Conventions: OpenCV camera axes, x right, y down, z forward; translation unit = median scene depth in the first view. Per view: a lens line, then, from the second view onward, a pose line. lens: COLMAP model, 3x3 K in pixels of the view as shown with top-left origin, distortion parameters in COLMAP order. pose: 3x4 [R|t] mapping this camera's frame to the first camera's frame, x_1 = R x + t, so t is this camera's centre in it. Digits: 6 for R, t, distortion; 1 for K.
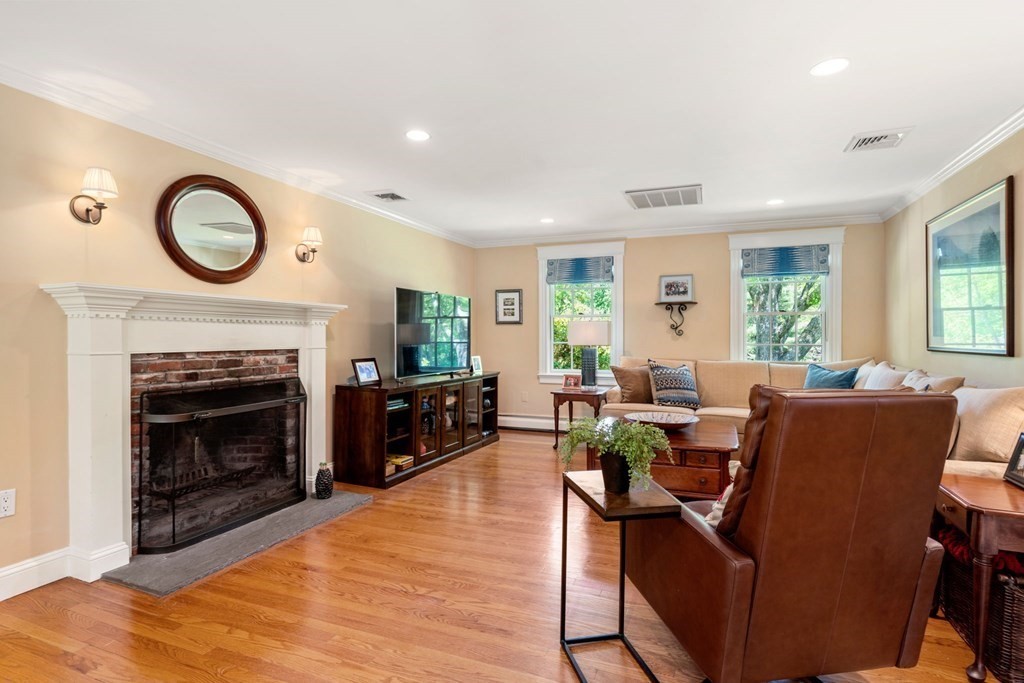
lens RADIAL K [[528.4, 0, 513.5], [0, 528.4, 341.5], [0, 0, 1]] dist [0.003480, 0.000755]
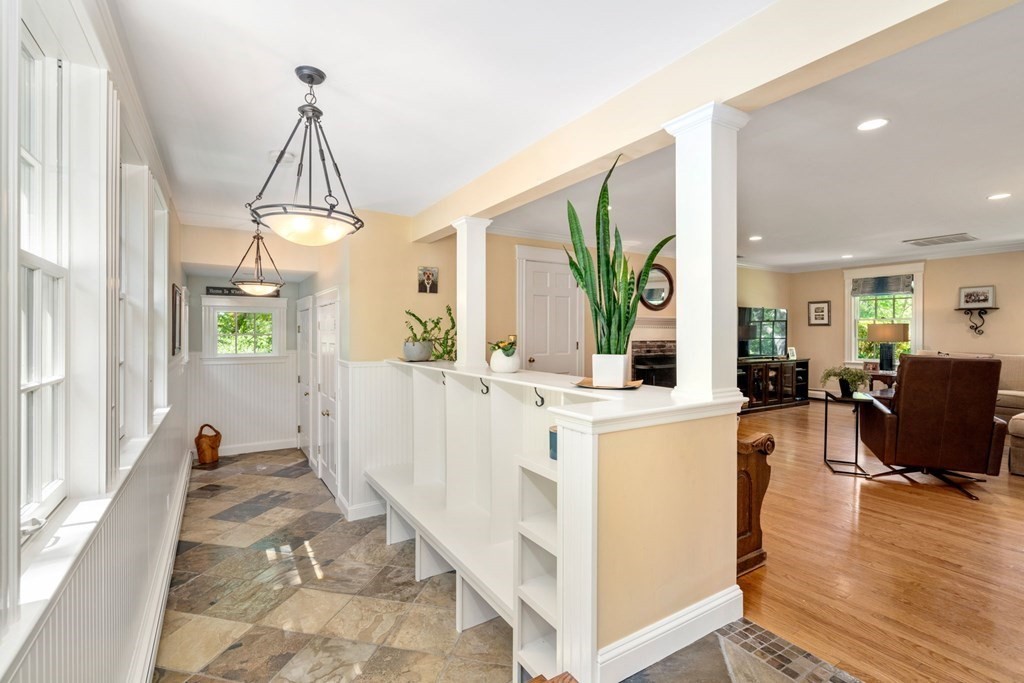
lens RADIAL K [[465.4, 0, 508.4], [0, 465.4, 333.1], [0, 0, 1]] dist [-0.001283, 0.000181]
pose [[0.806626, 0.002735, -0.591056, 0.063272], [-0.008229, 0.999944, -0.006603, 0.002077], [0.591005, 0.010190, 0.806603, -0.559549]]
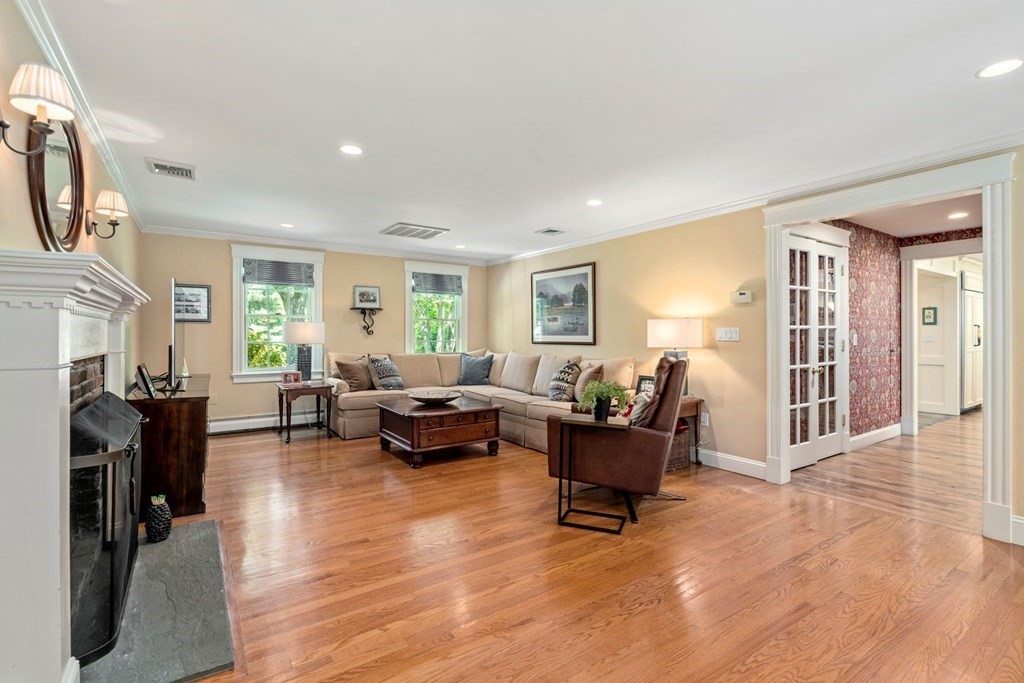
lens RADIAL K [[465.4, 0, 509.8], [0, 465.4, 333.1], [0, 0, 1]] dist [-0.001283, 0.000181]
pose [[0.562202, 0.002411, 0.826996, -0.413080], [0.008772, 0.999922, -0.008878, -0.002715], [-0.826953, 0.012246, 0.562137, 0.107881]]
